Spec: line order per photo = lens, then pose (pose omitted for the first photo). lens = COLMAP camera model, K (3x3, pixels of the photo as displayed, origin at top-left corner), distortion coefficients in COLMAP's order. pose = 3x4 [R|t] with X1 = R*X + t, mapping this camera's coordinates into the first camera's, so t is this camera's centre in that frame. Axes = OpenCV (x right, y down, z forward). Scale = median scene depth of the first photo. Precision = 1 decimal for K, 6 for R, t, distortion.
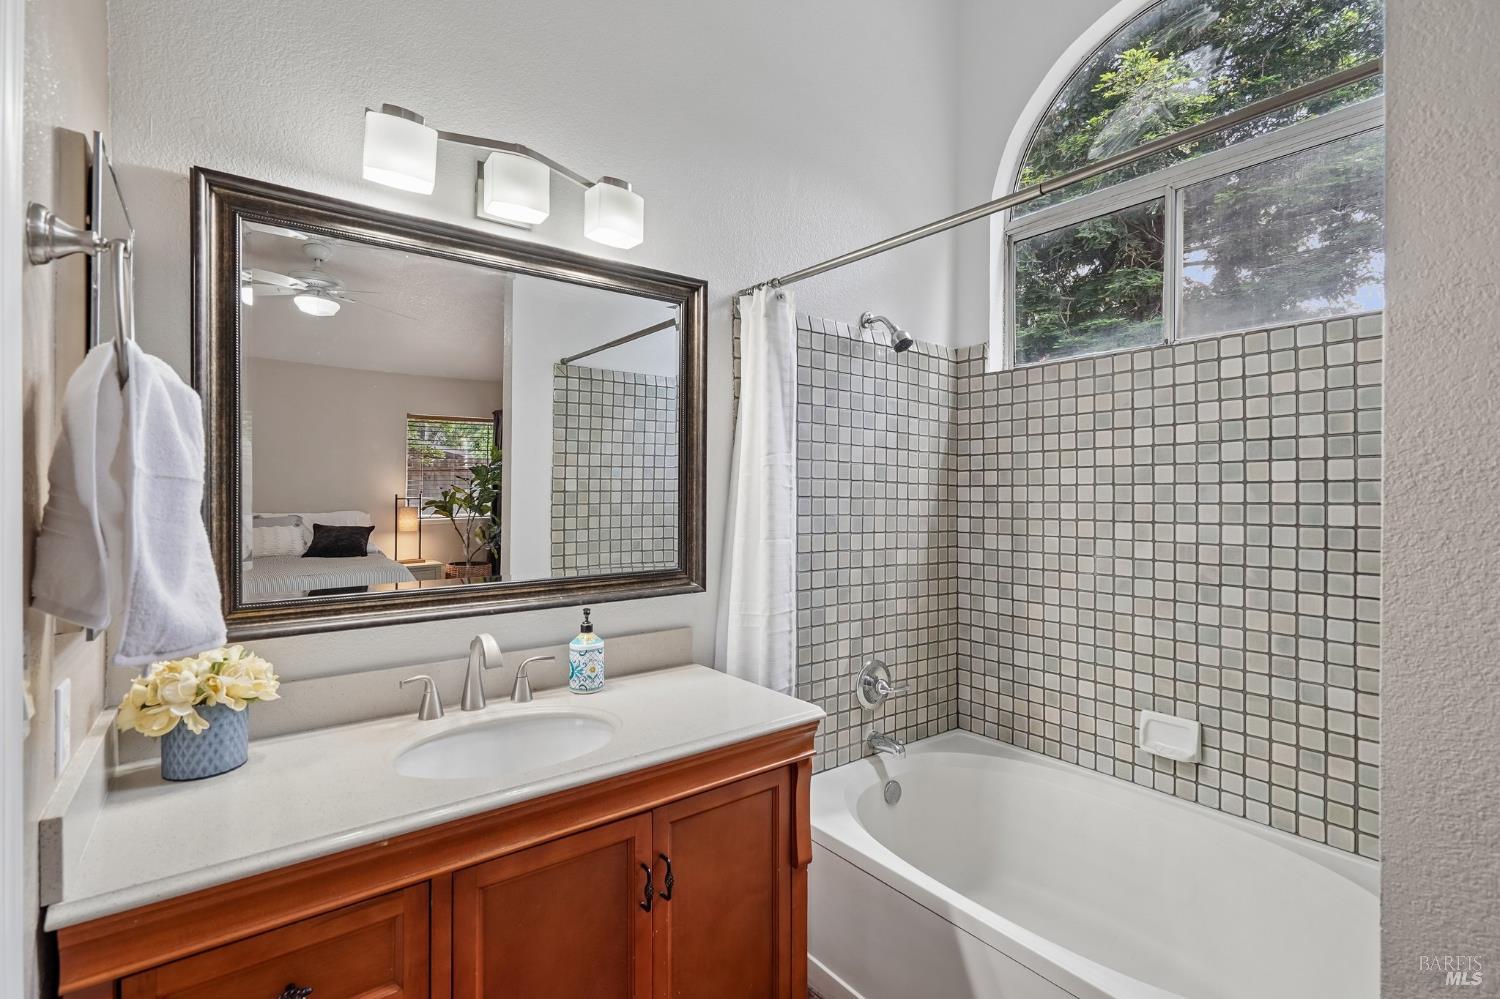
lens RADIAL K [[681.2, 0, 742.8], [0, 681.2, 493.7], [0, 0, 1]] dist [-0.004950, 0.002612]
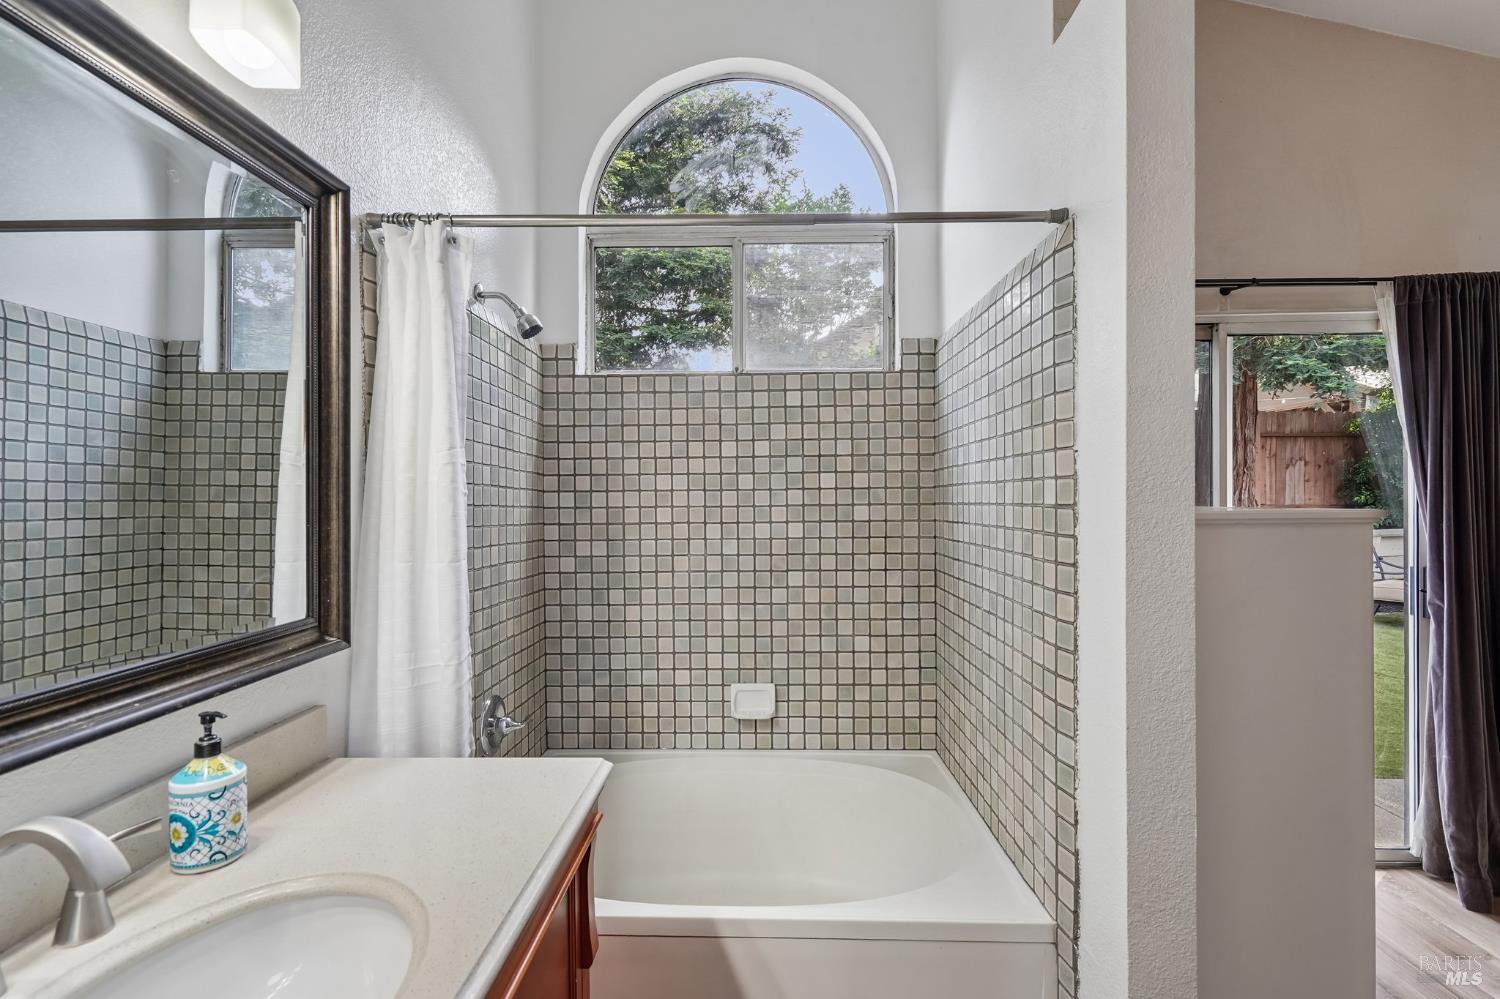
lens RADIAL K [[681.2, 0, 747.1], [0, 681.2, 501.3], [0, 0, 1]] dist [-0.004950, 0.002612]
pose [[0.630051, -0.009404, 0.776497, -0.297858], [0.007303, 0.999954, 0.006184, -0.001840], [-0.776520, 0.001775, 0.630091, 0.246305]]
